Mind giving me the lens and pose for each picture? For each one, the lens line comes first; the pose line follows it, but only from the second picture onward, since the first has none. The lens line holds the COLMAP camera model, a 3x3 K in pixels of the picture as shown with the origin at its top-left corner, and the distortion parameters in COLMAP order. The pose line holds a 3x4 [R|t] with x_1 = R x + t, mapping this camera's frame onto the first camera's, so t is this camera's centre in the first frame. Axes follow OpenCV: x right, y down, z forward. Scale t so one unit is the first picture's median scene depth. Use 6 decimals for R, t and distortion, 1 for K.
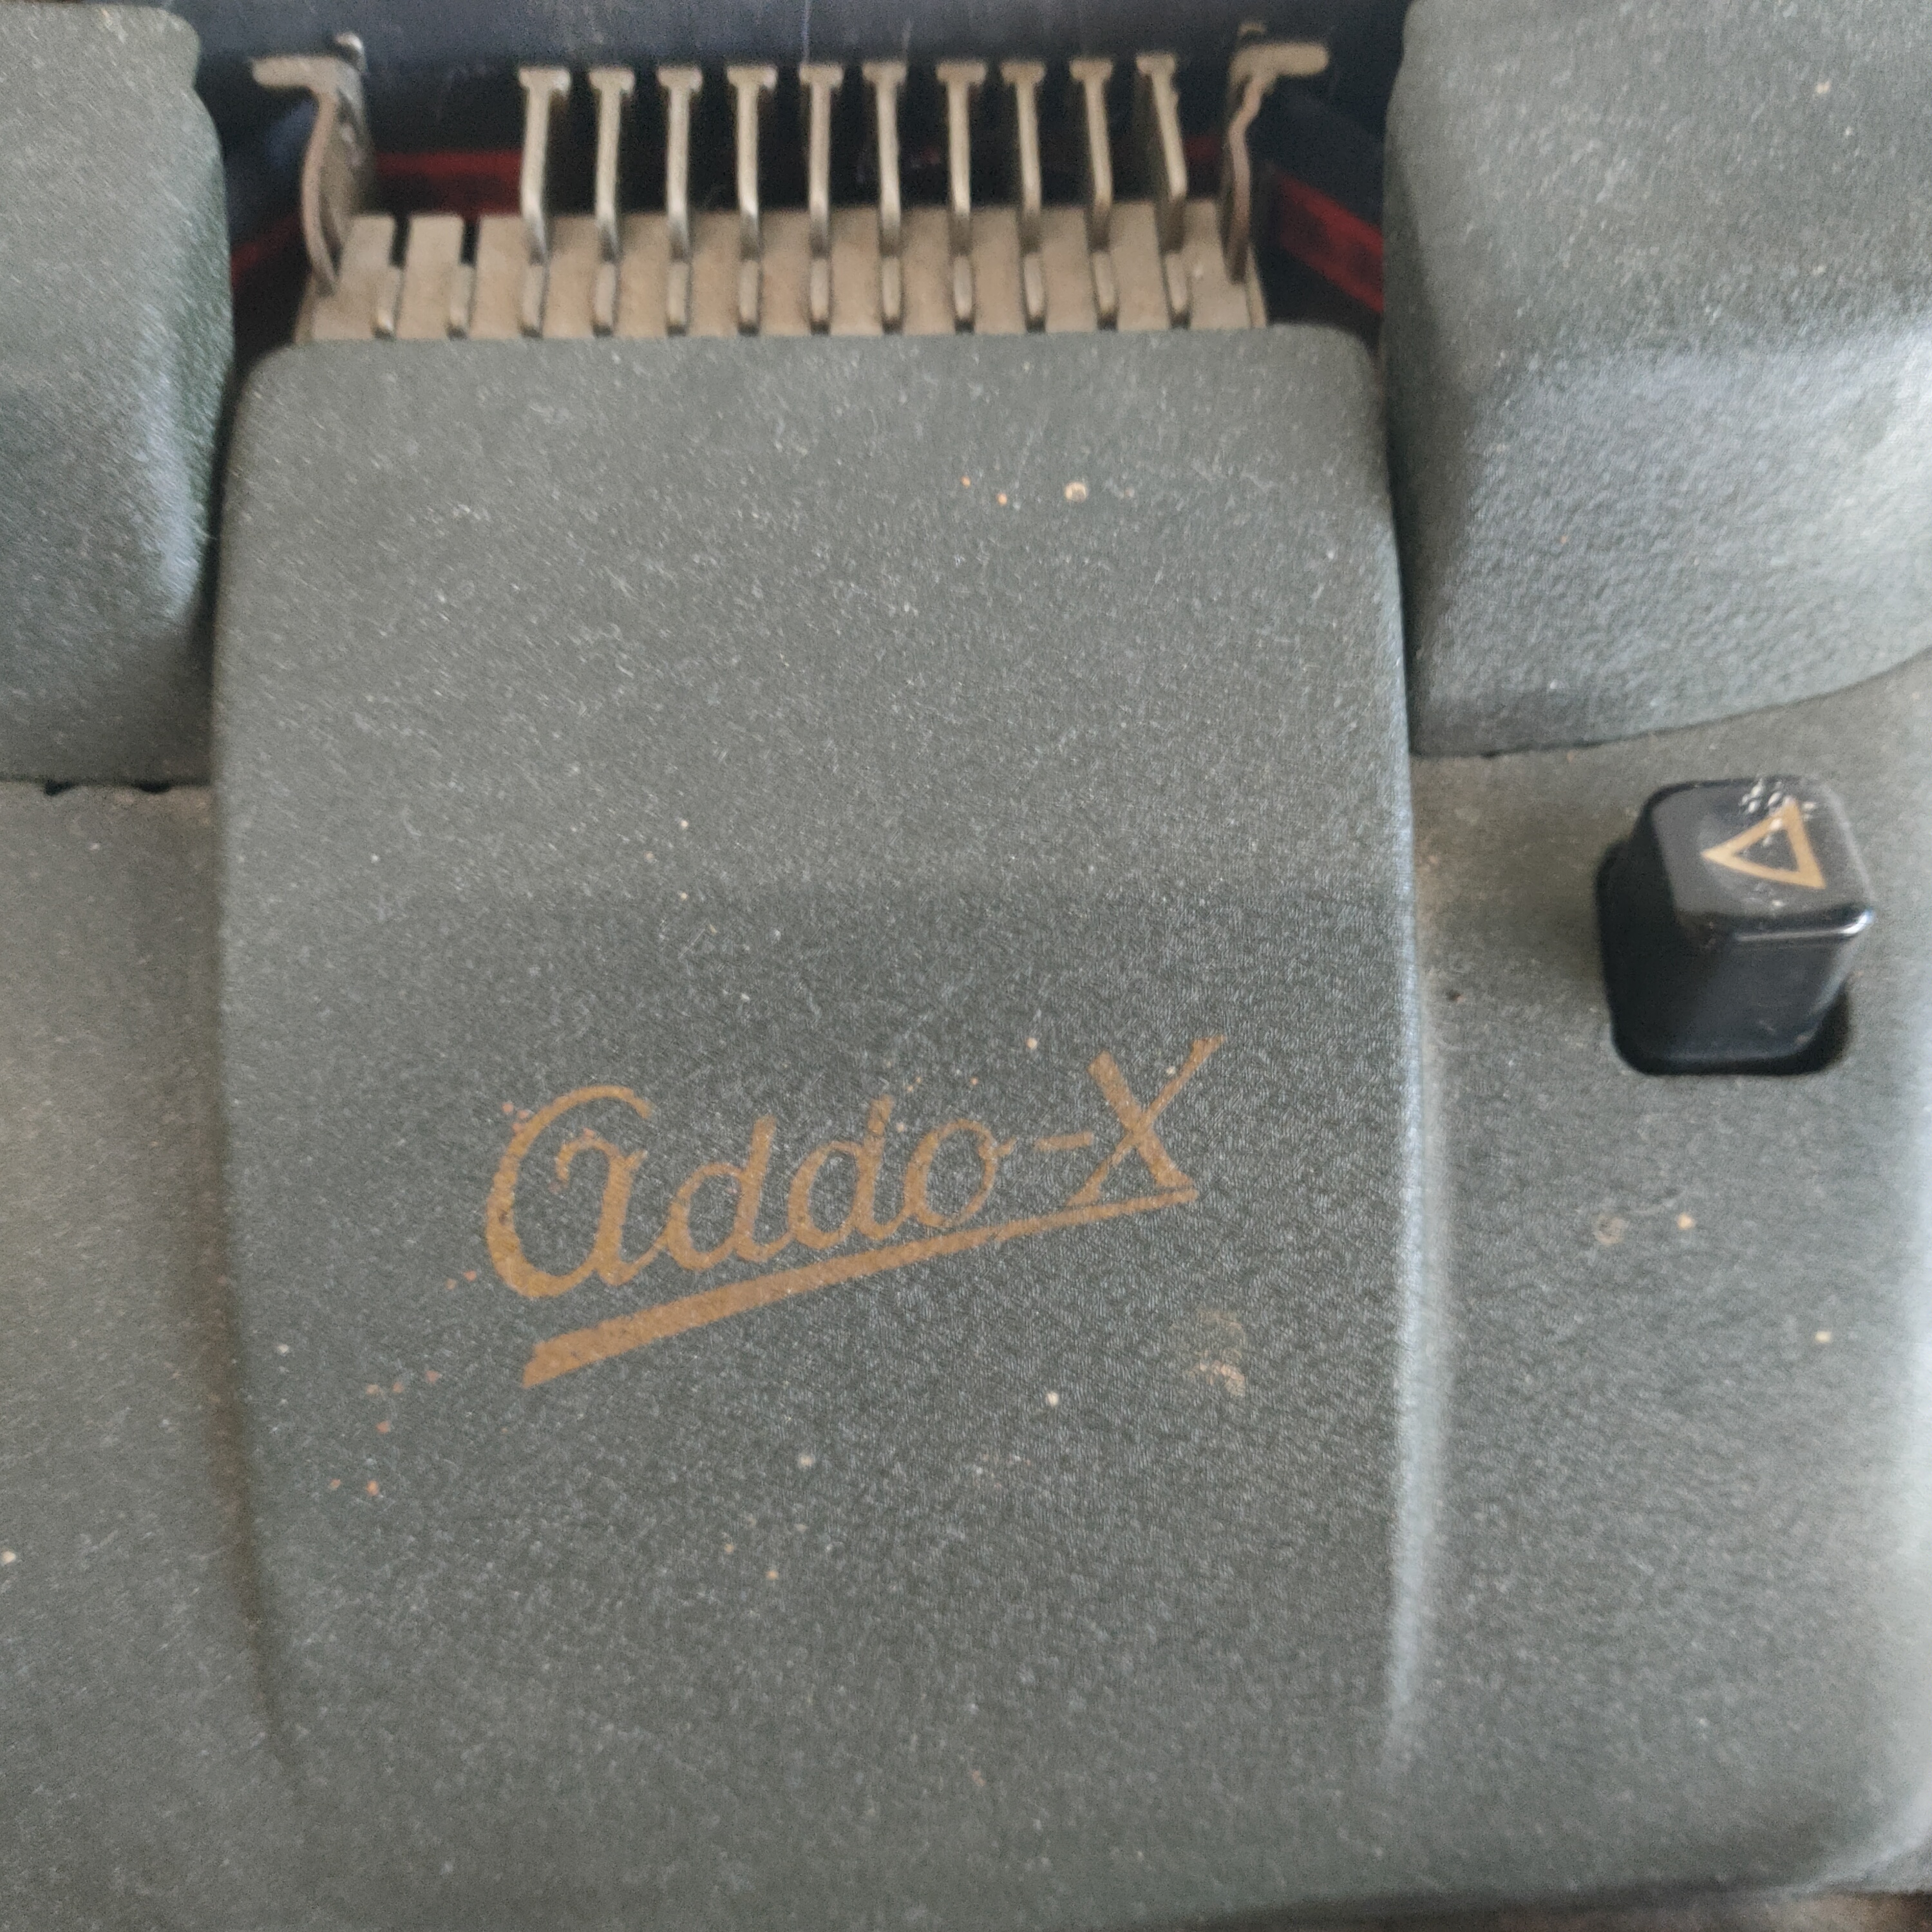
lens RADIAL K [[2128.4, 0, 969.9], [0, 2128.4, 1006.7], [0, 0, 1]] dist [0.006008, 0.002022]
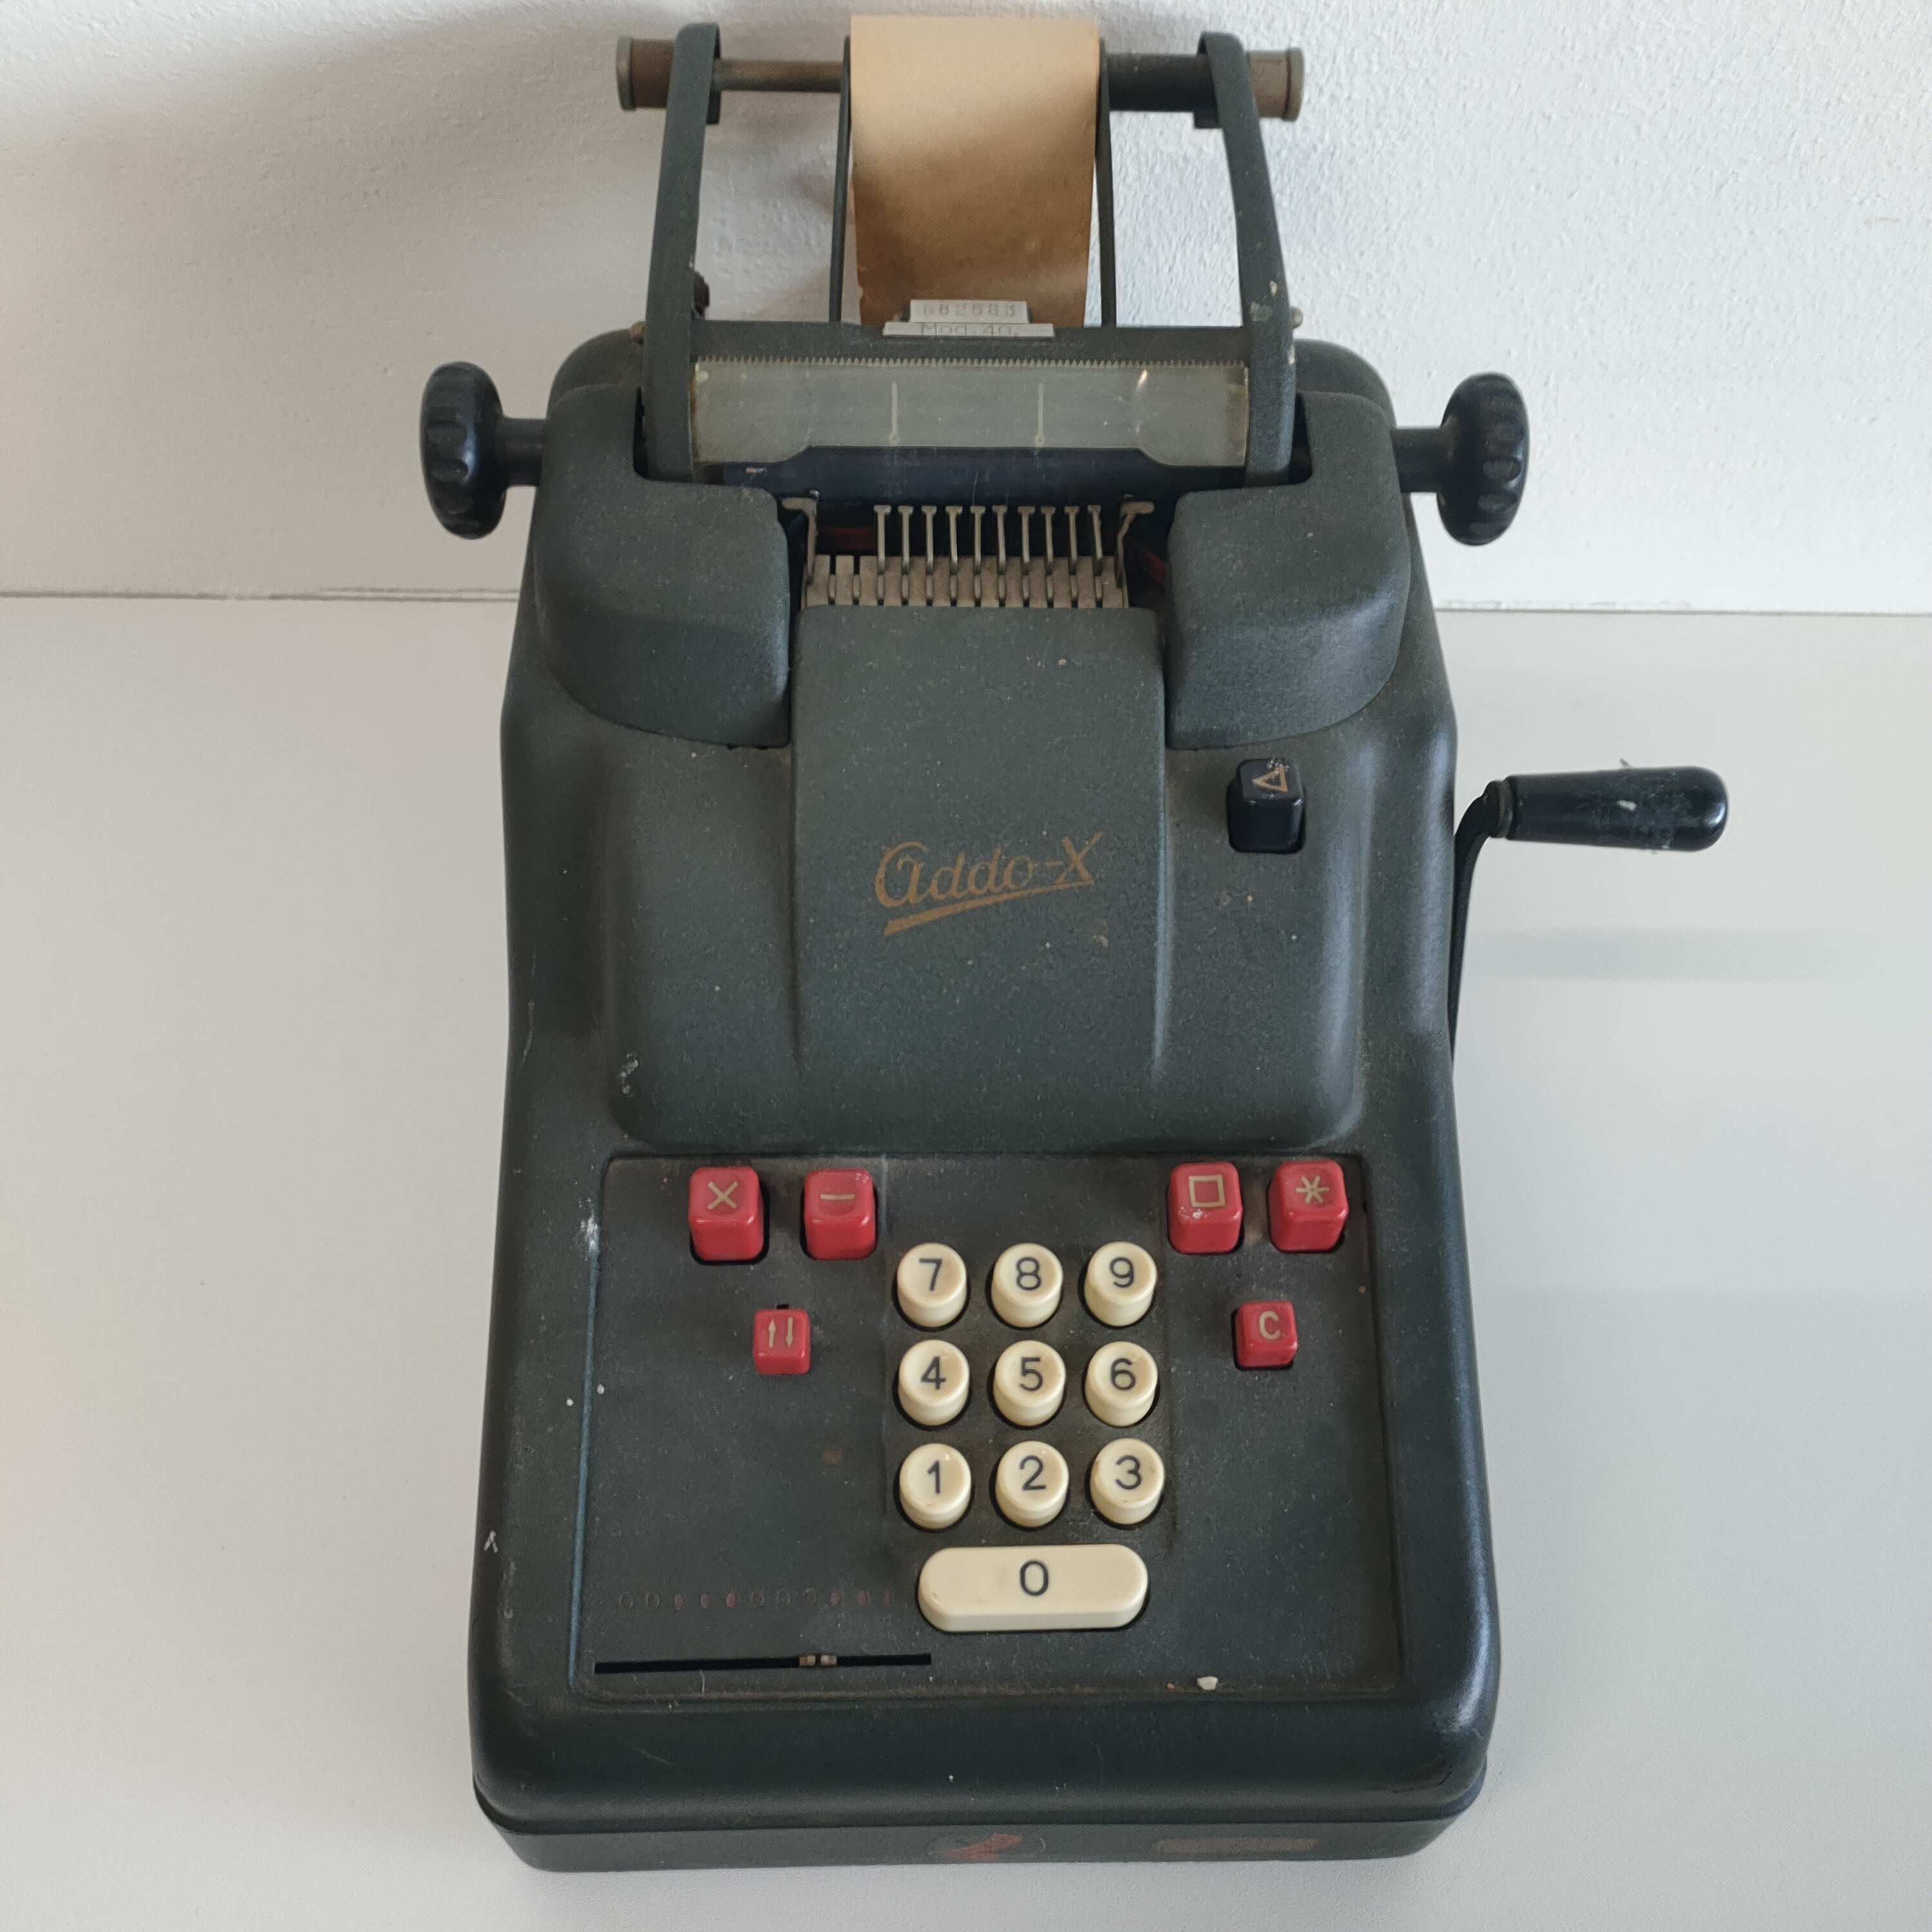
lens RADIAL K [[2122.8, 0, 966.0], [0, 2122.8, 966.0], [0, 0, 1]] dist [0.006553, -0.005268]
pose [[0.999610, 0.027202, 0.006238, -0.102187], [-0.027012, 0.999221, -0.028754, 0.308352], [-0.007015, 0.028574, 0.999567, -2.175309]]
